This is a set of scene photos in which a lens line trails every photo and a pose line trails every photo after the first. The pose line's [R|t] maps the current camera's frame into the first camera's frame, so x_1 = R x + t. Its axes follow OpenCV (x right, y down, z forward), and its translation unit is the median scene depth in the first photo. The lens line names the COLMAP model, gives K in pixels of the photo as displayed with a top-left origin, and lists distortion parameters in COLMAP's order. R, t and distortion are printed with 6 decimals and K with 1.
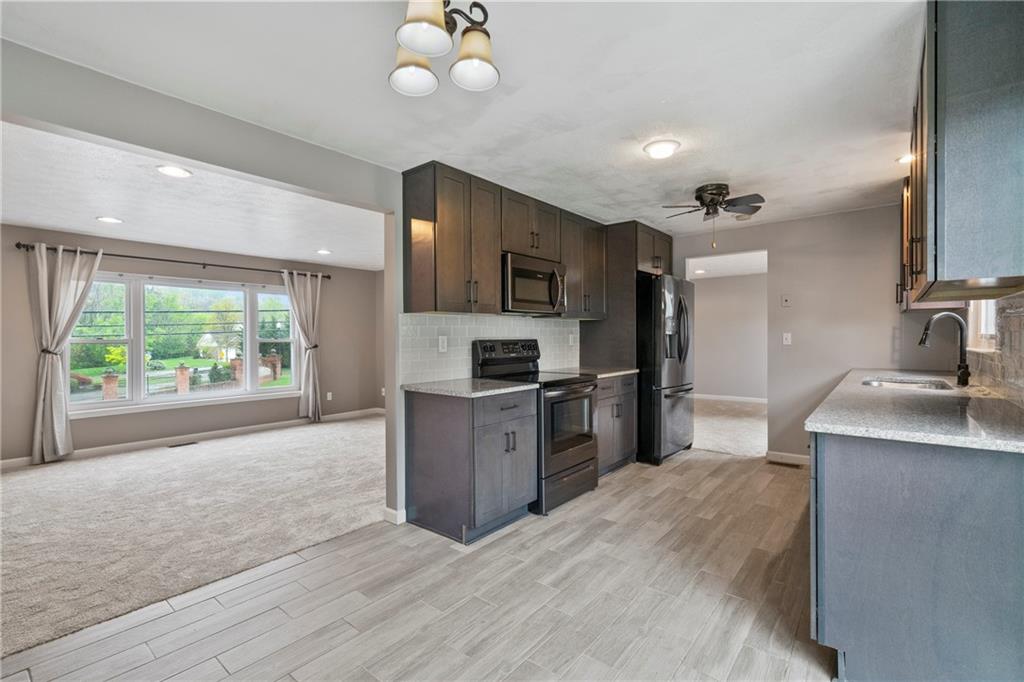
lens RADIAL K [[466.8, 0, 506.9], [0, 466.8, 340.8], [0, 0, 1]] dist [-0.009838, 0.001534]
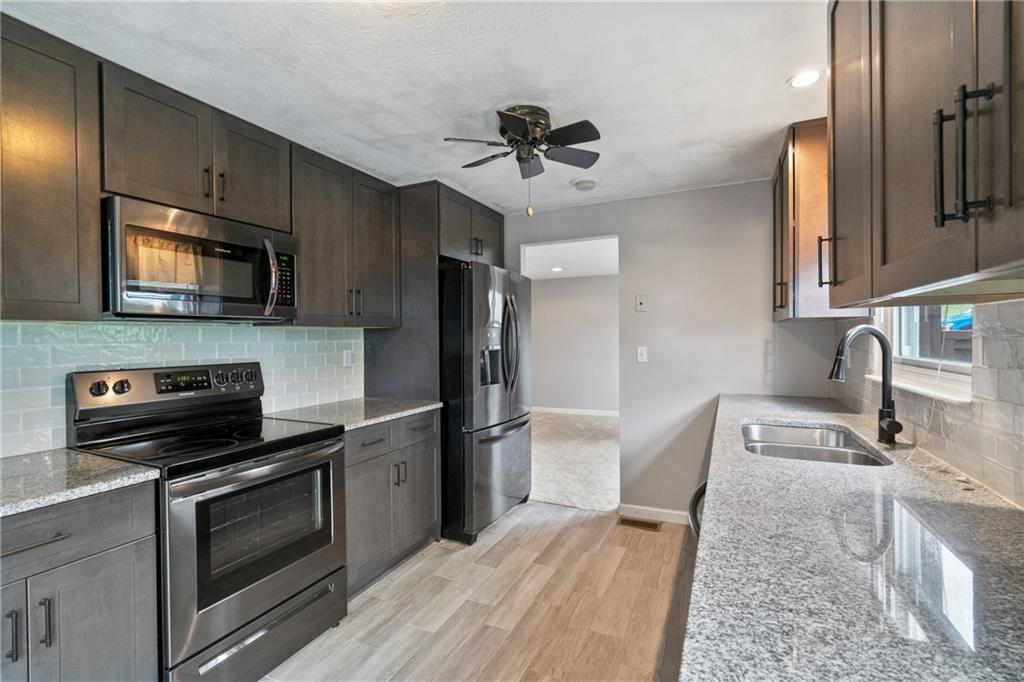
lens RADIAL K [[466.8, 0, 515.3], [0, 466.8, 339.0], [0, 0, 1]] dist [-0.009838, 0.001534]
pose [[0.967258, -0.002067, 0.253785, 0.229411], [0.004252, 0.999958, -0.008062, -0.026099], [-0.253758, 0.008877, 0.967227, 0.347164]]
